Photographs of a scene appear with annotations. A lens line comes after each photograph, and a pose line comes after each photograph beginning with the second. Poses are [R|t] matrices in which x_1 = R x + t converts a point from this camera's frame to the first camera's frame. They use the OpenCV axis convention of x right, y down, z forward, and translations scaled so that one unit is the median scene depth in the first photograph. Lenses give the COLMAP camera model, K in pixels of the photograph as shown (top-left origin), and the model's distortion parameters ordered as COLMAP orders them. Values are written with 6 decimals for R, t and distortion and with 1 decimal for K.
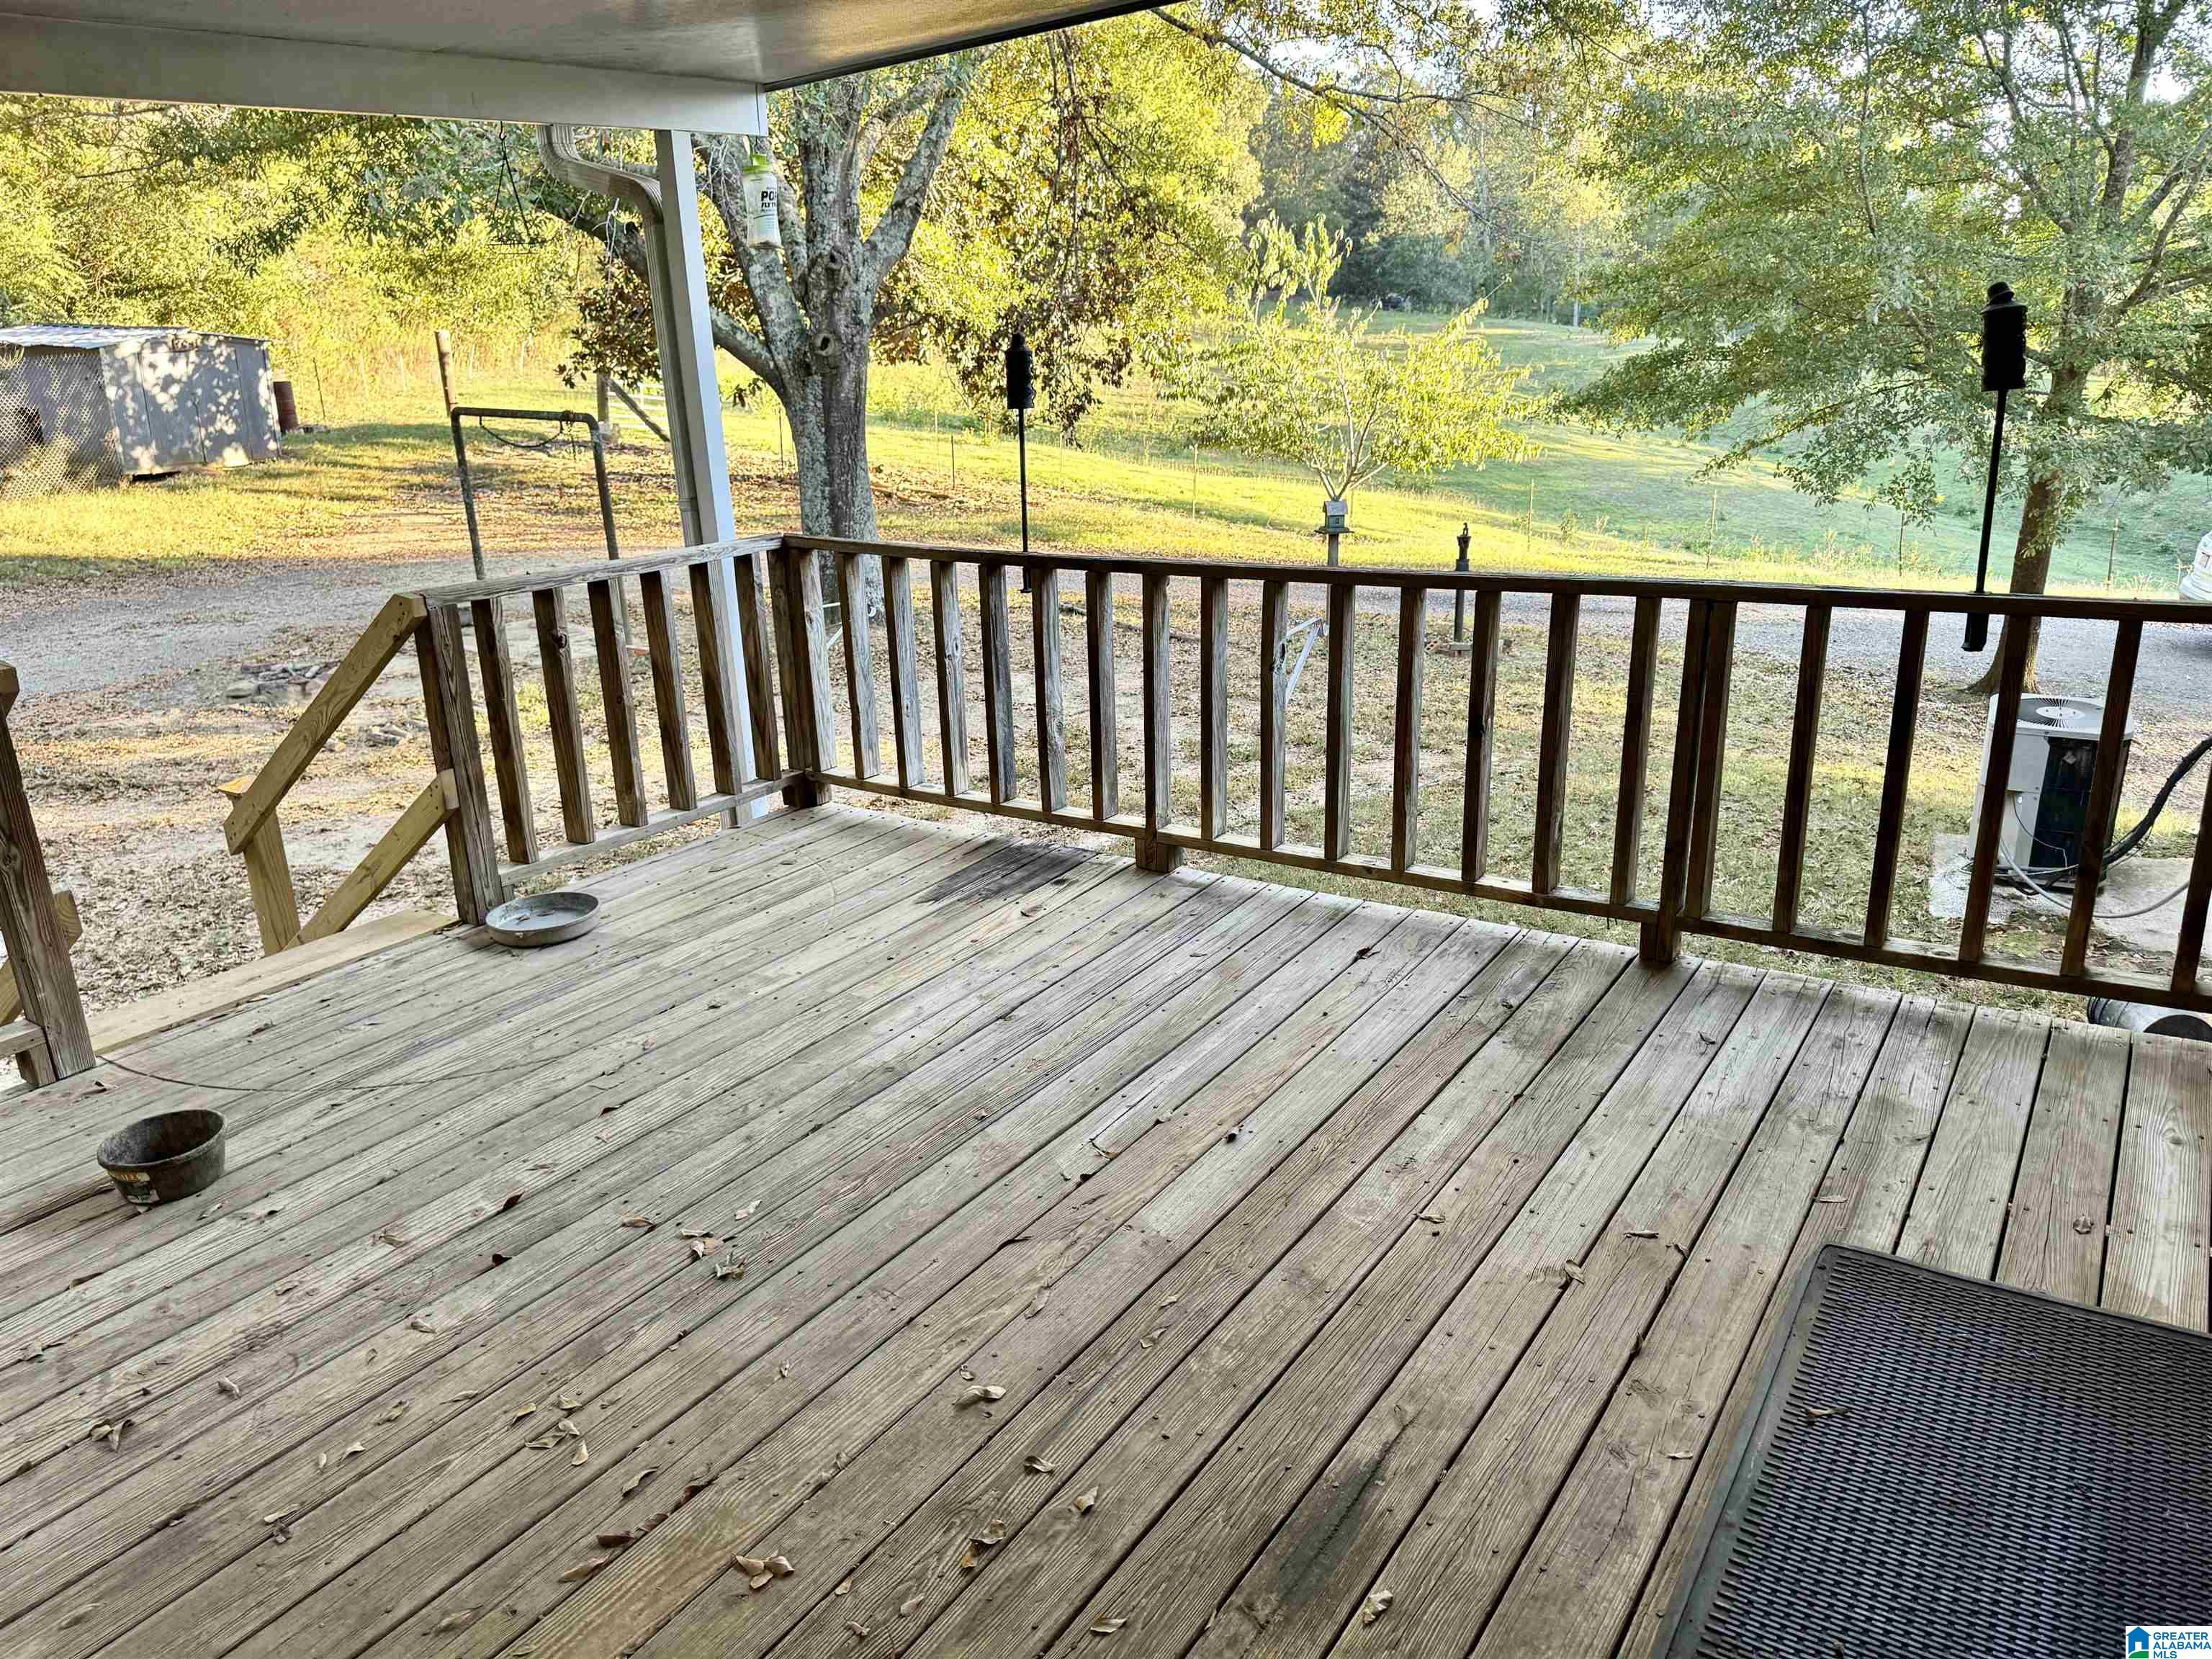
lens RADIAL K [[1540.4, 0, 1106.0], [0, 1540.4, 829.5], [0, 0, 1]] dist [0.004341, -0.023836]
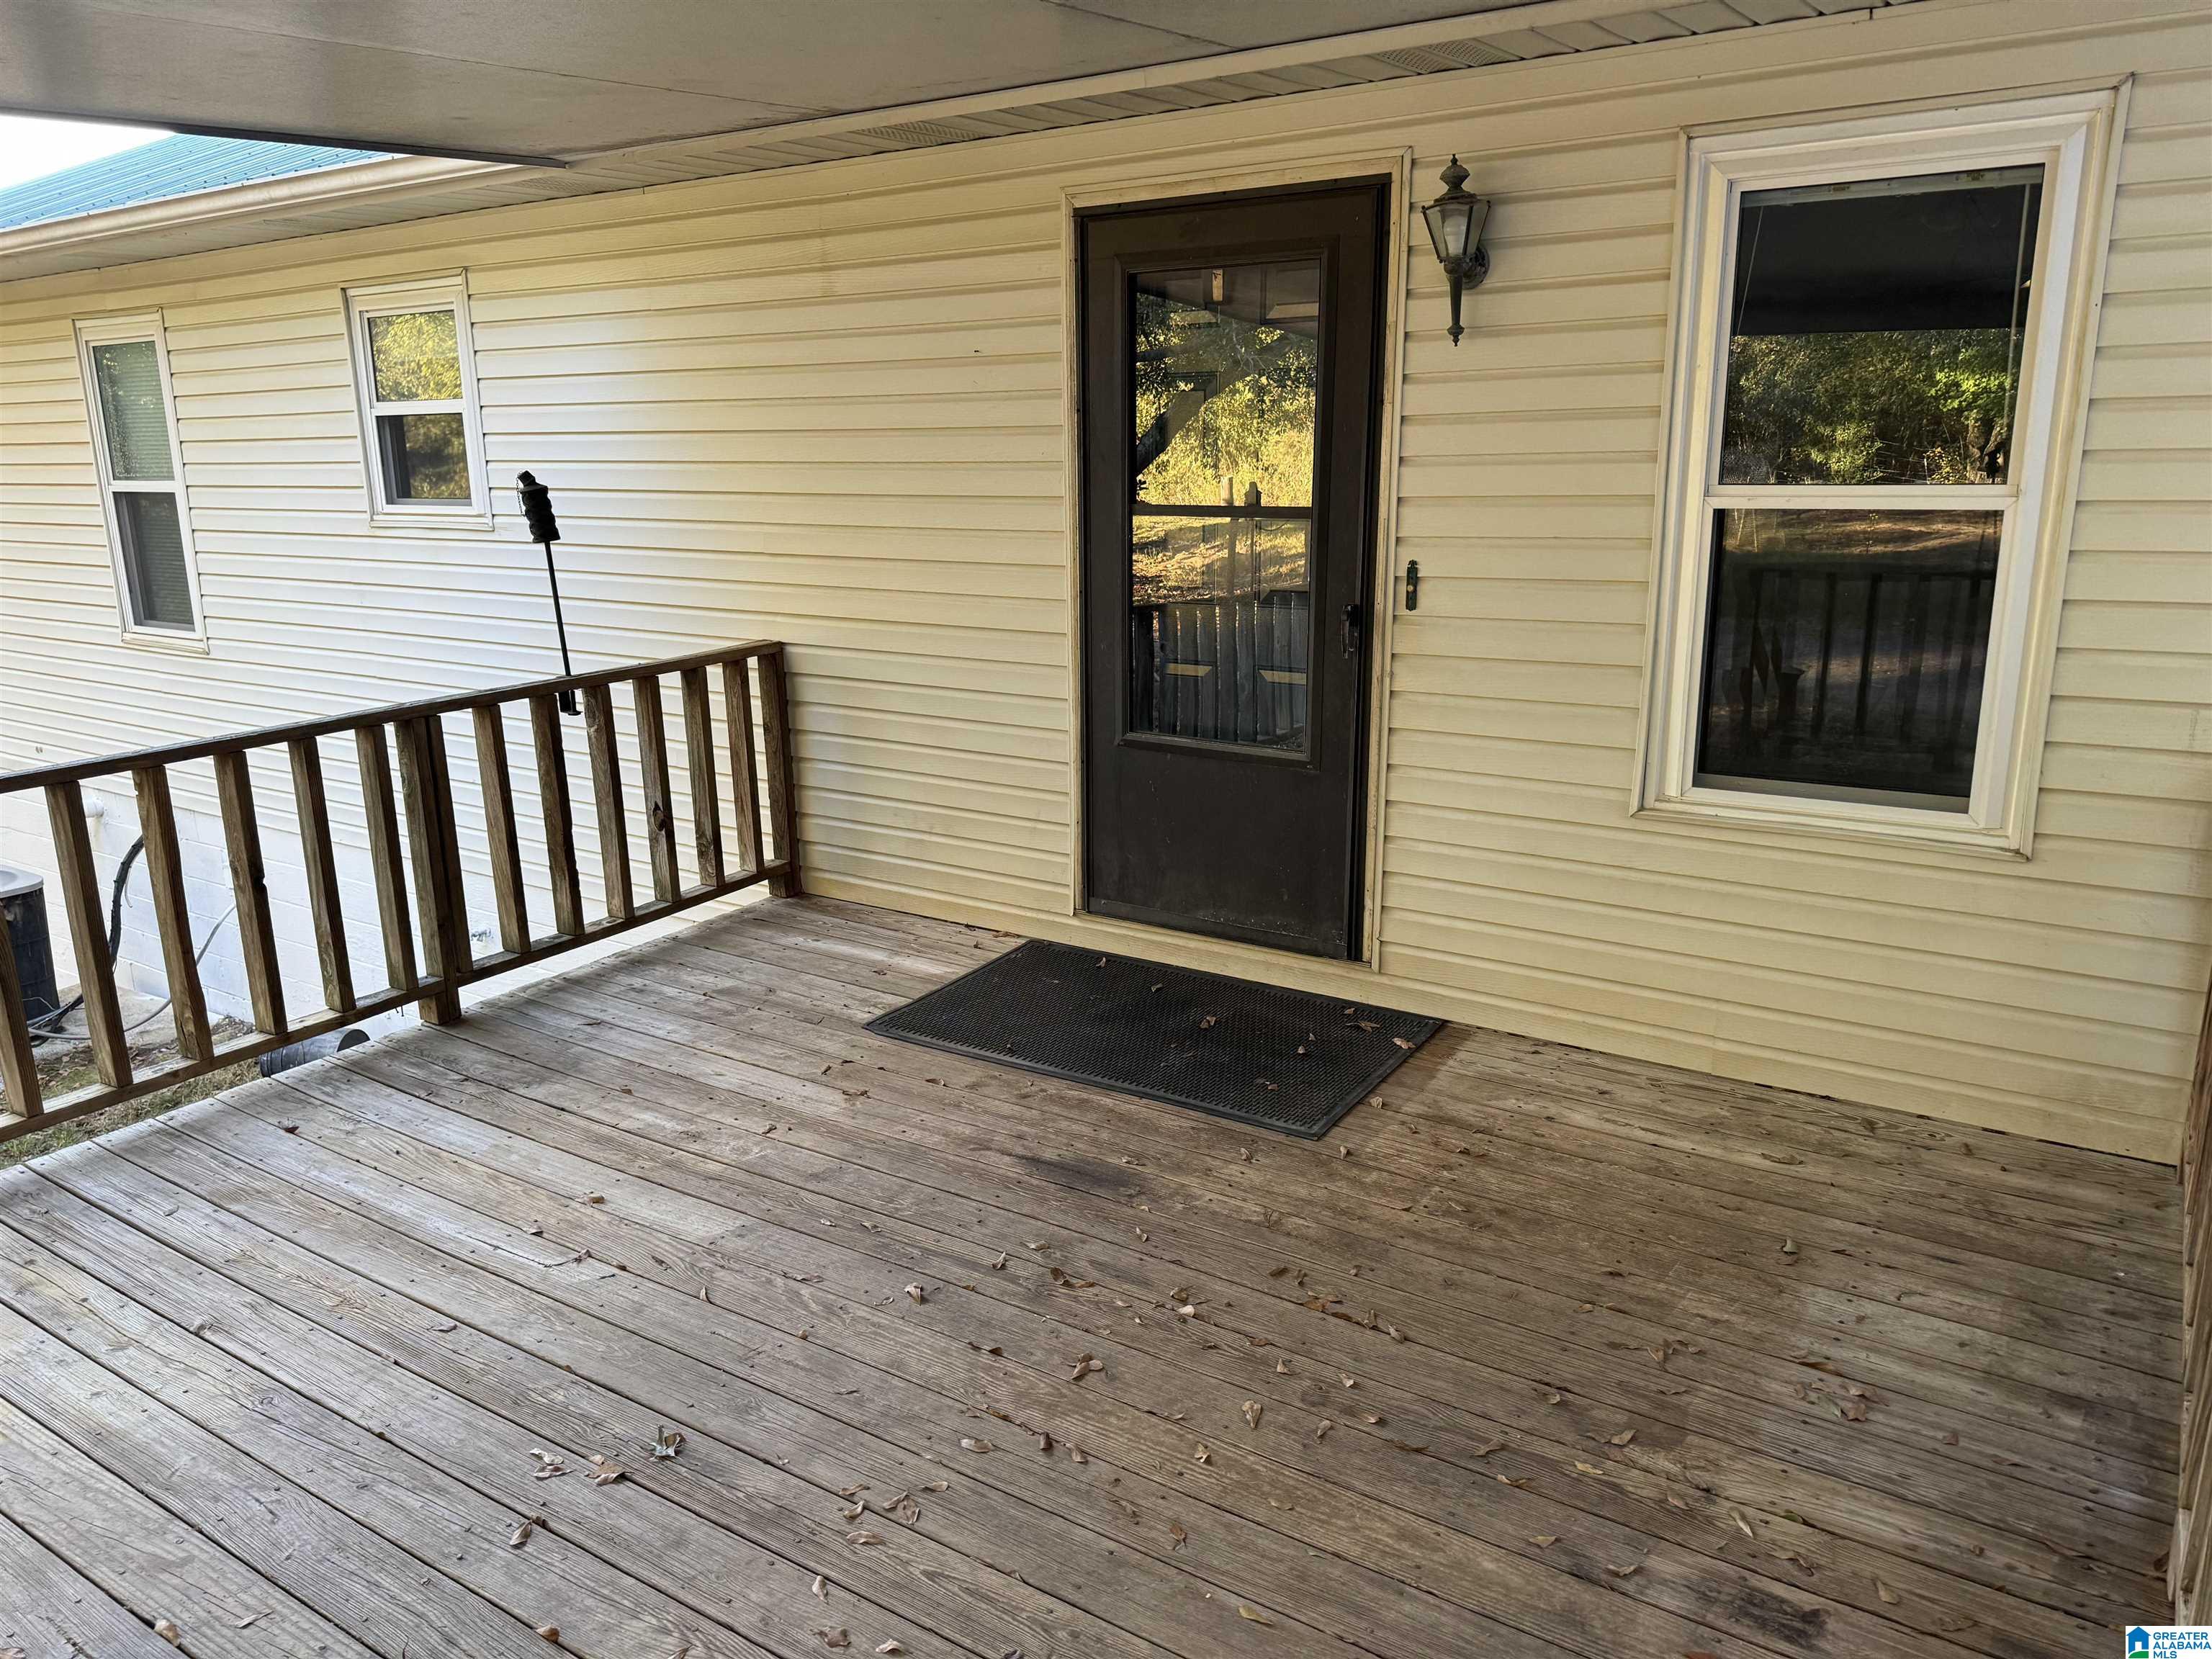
lens RADIAL K [[1540.4, 0, 1106.0], [0, 1540.4, 829.5], [0, 0, 1]] dist [0.004341, -0.023836]
pose [[0.017618, -0.218714, 0.975630, -1.782801], [0.331779, 0.921771, 0.200649, -0.285397], [-0.943193, 0.320159, 0.088805, 0.856115]]
